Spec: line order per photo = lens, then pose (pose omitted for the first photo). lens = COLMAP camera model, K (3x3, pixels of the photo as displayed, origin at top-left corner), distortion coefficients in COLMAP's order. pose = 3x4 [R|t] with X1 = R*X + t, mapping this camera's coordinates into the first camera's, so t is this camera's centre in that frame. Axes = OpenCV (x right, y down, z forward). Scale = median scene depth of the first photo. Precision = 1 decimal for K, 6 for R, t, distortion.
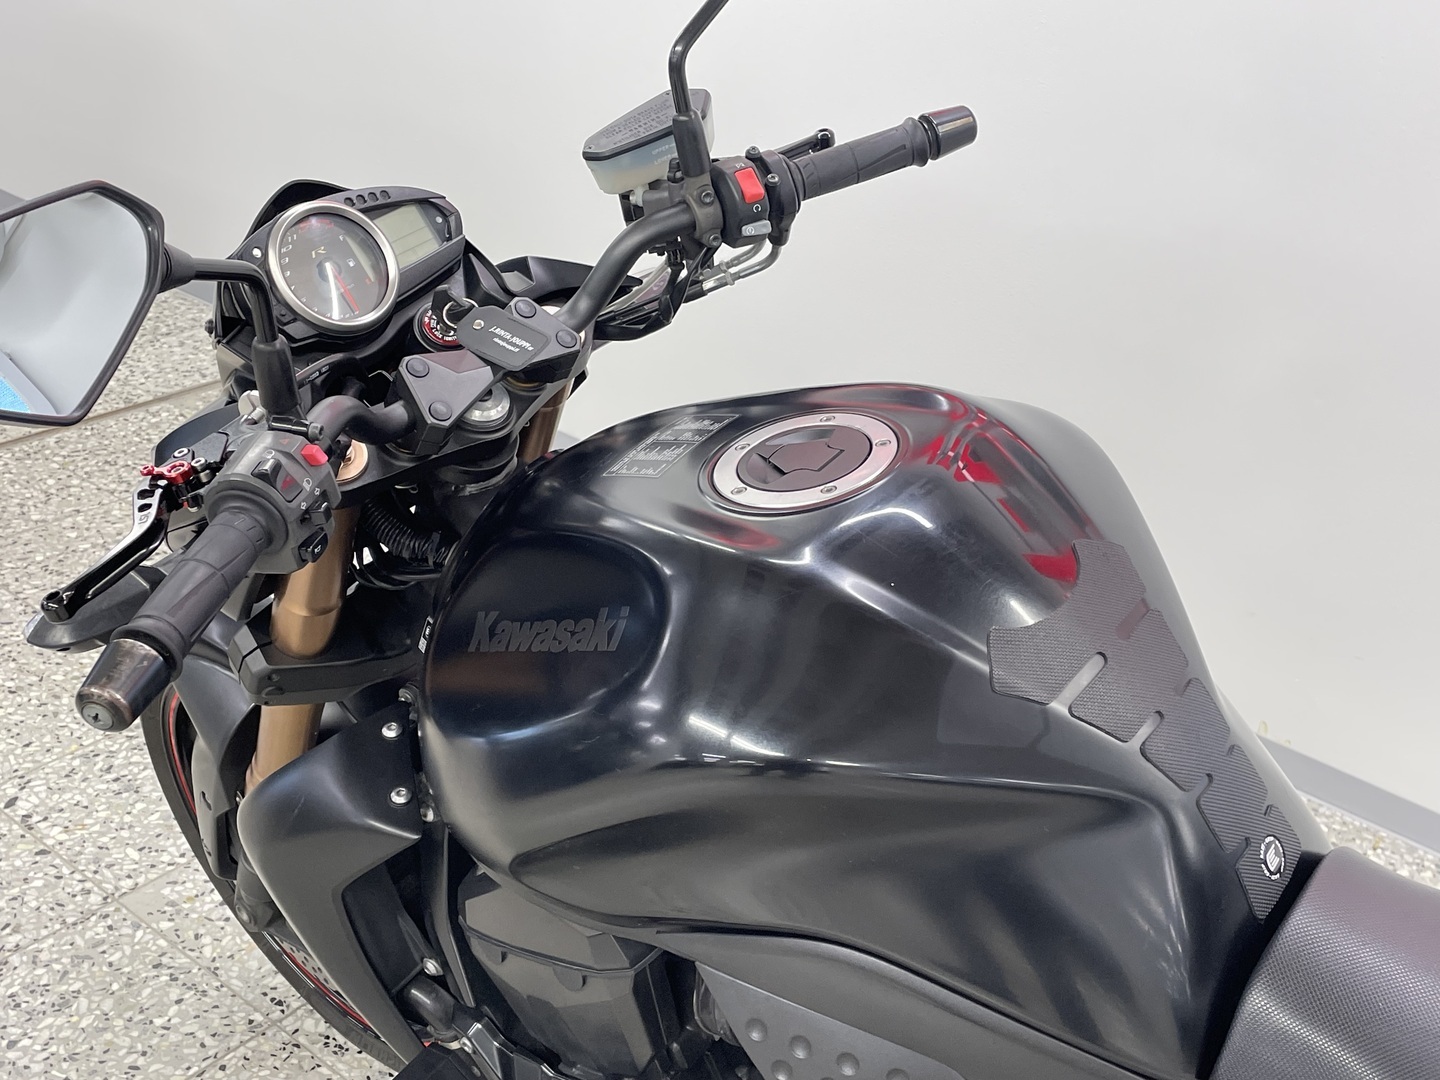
lens RADIAL K [[1683.0, 0, 732.1], [0, 1683.0, 523.2], [0, 0, 1]] dist [0.113458, -0.181518]
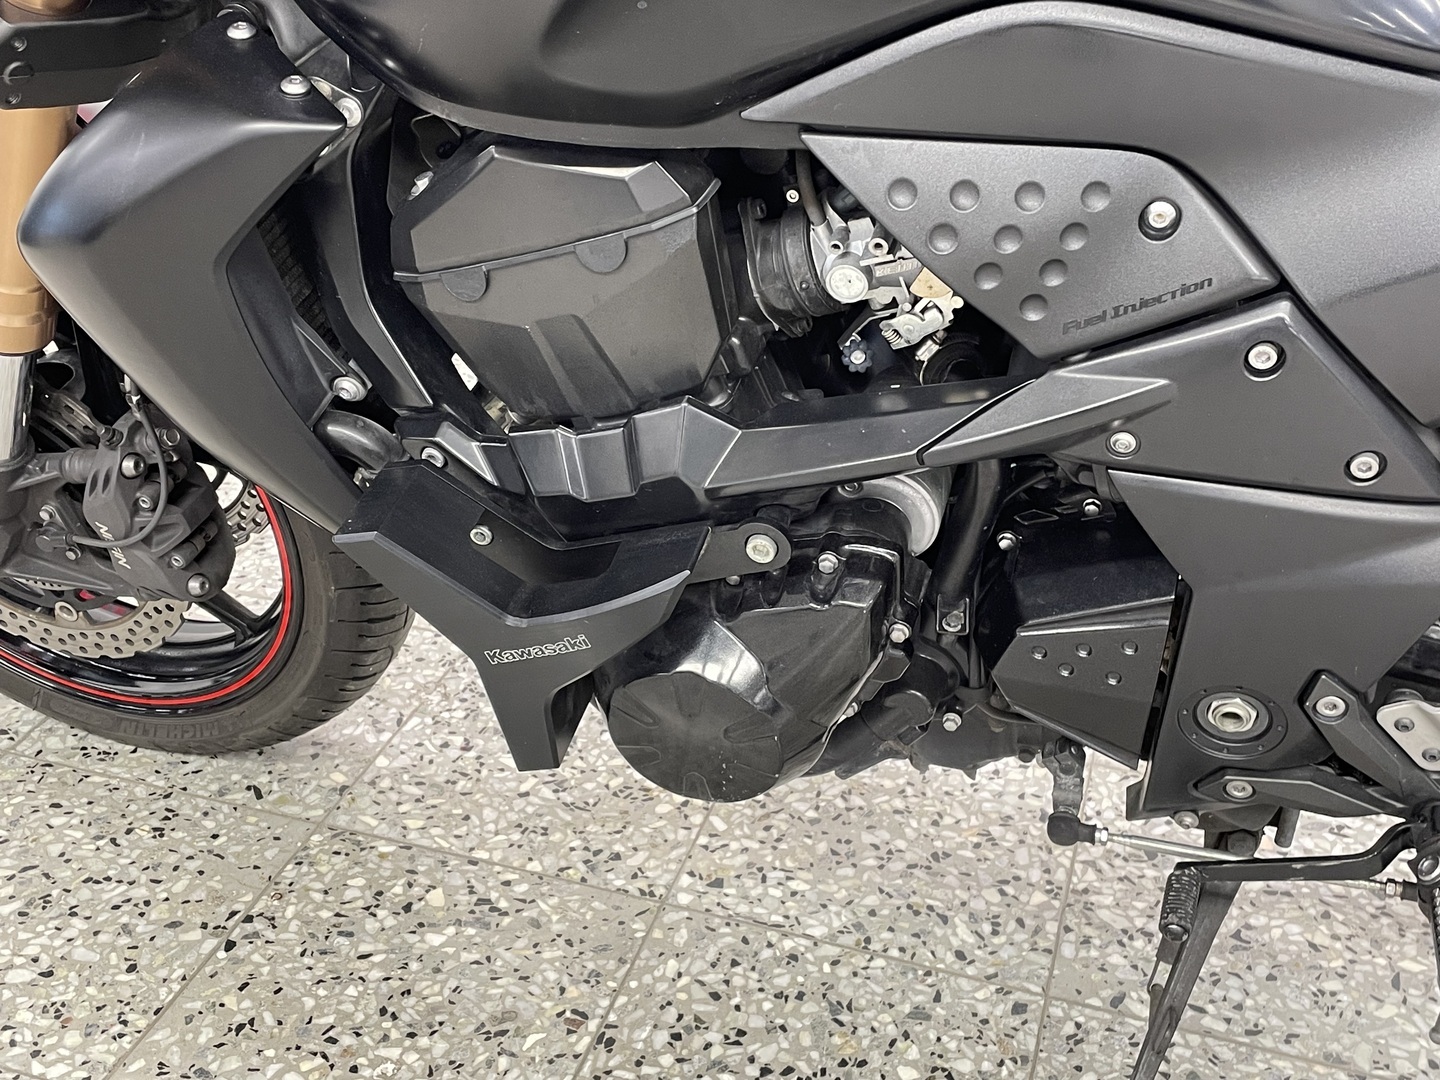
lens RADIAL K [[1683.0, 0, 732.1], [0, 1683.0, 523.2], [0, 0, 1]] dist [0.113458, -0.181518]
pose [[0.927019, -0.223930, 0.300817, -0.178632], [0.207937, 0.974476, 0.084614, 0.201351], [-0.312086, -0.015888, 0.949921, 0.161655]]
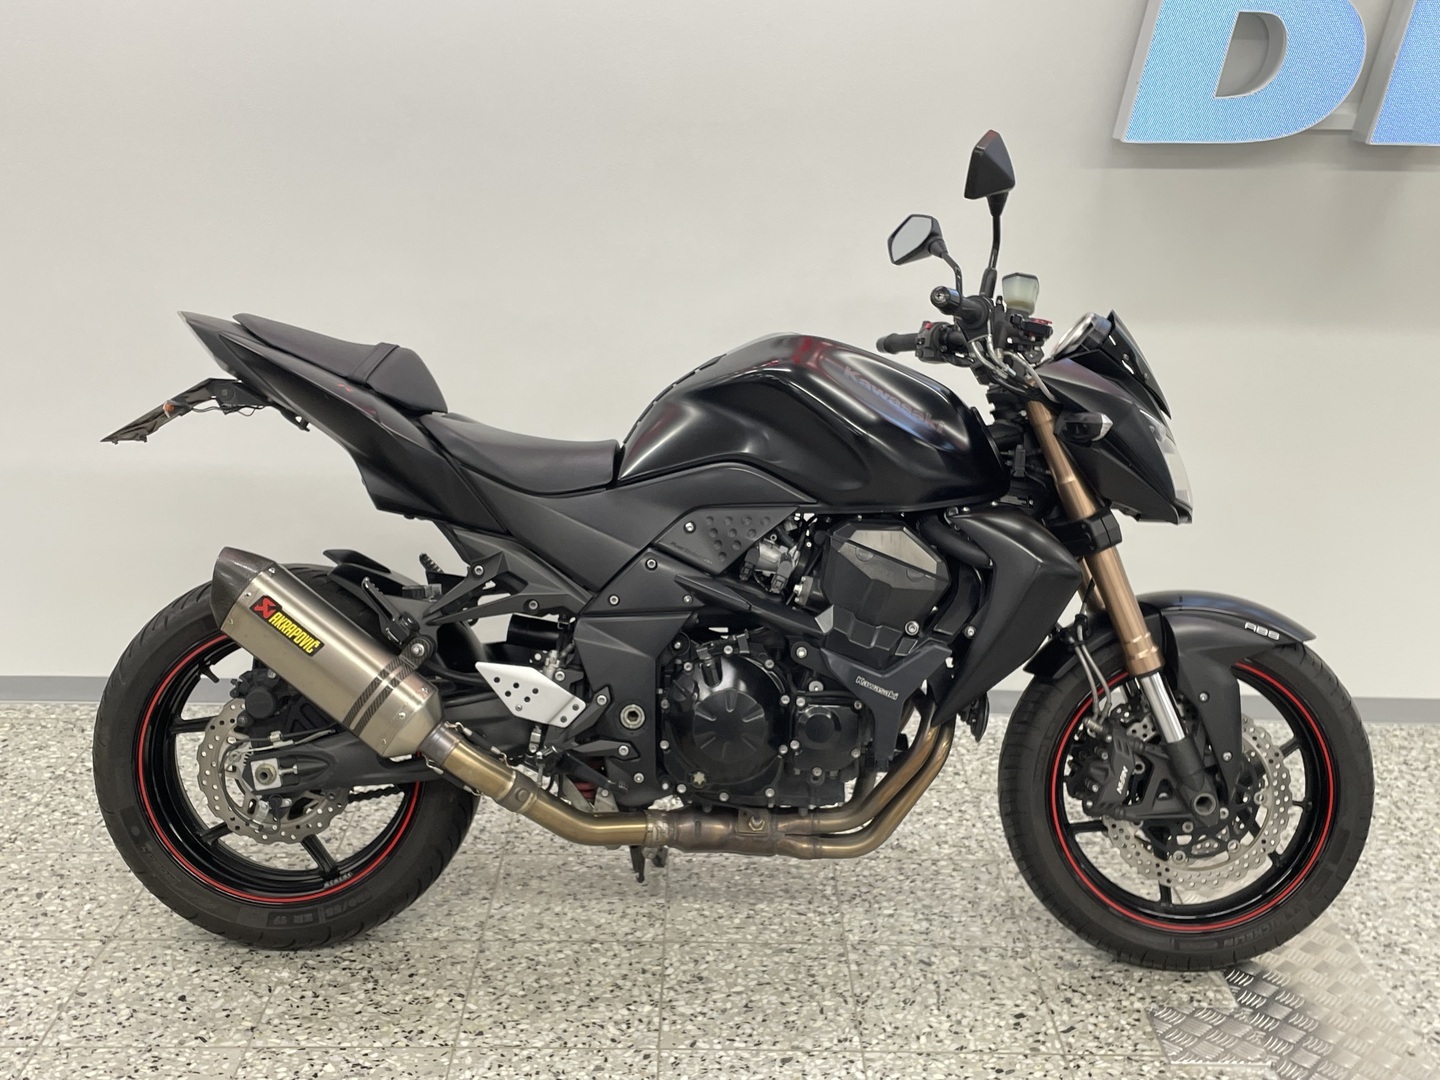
lens RADIAL K [[1671.1, 0, 732.5], [0, 1671.1, 542.0], [0, 0, 1]] dist [0.088040, -0.107818]
pose [[0.767467, -0.248870, 0.590812, -0.551405], [0.328279, 0.944144, -0.028731, 0.145041], [-0.550661, 0.216002, 0.806297, -0.443241]]
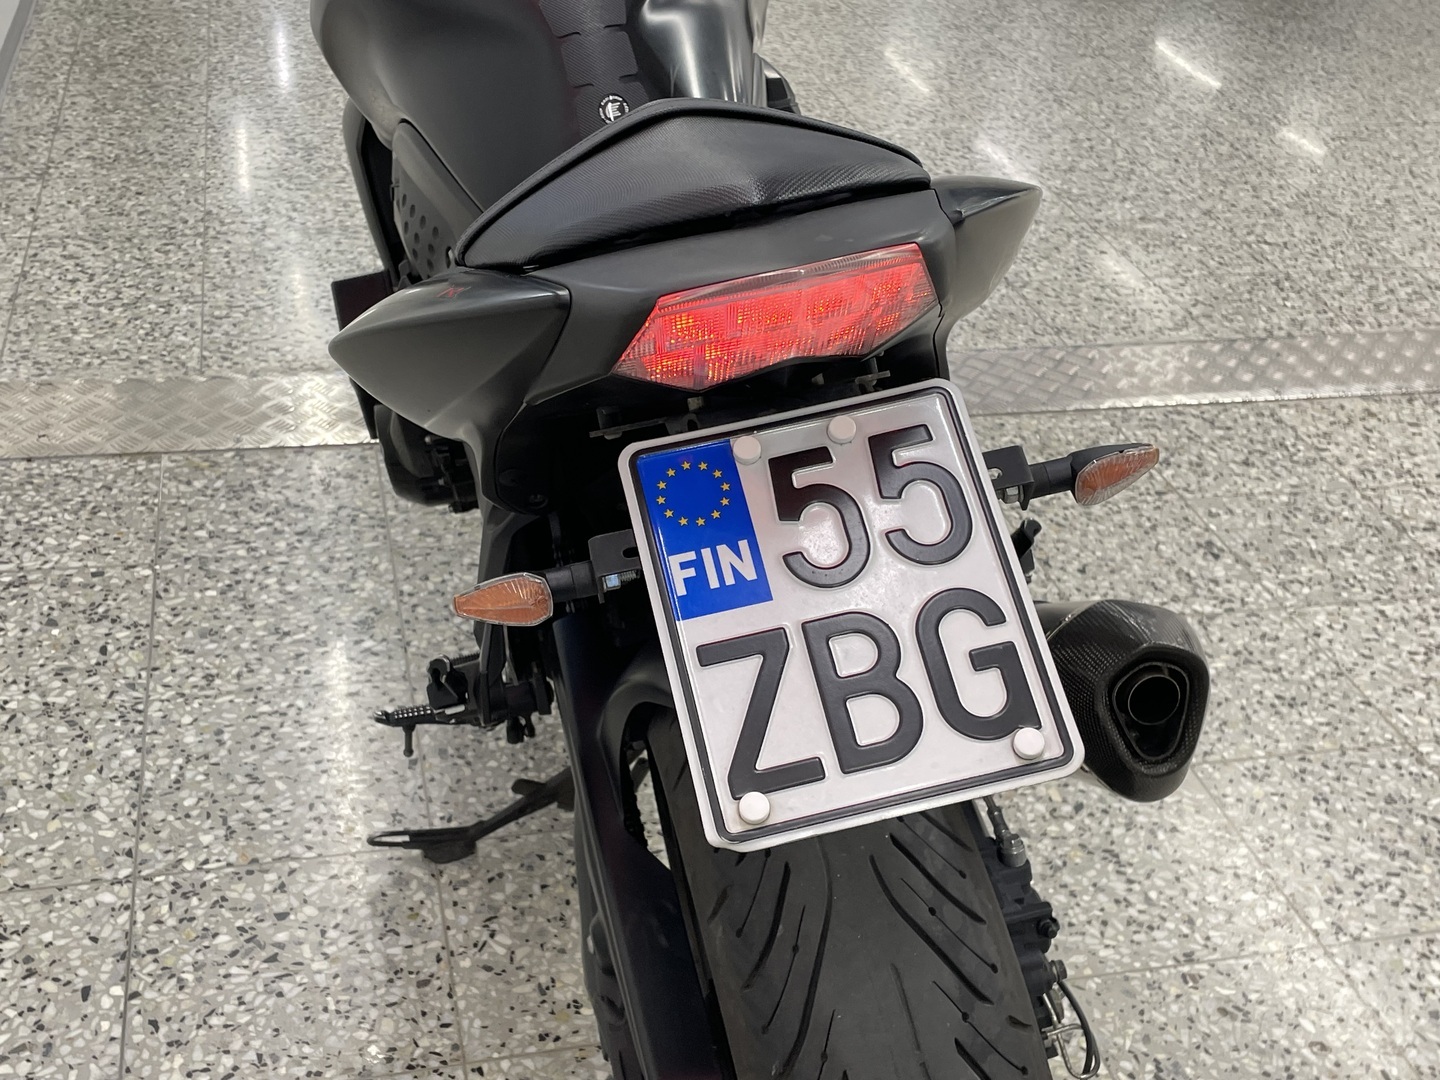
lens RADIAL K [[1695.1, 0, 725.5], [0, 1695.1, 524.1], [0, 0, 1]] dist [0.072906, -0.105602]
pose [[-0.786935, -0.433035, 0.439561, -0.183781], [0.144585, 0.563133, 0.813620, -0.522814], [-0.599857, 0.703820, -0.380538, 1.154078]]
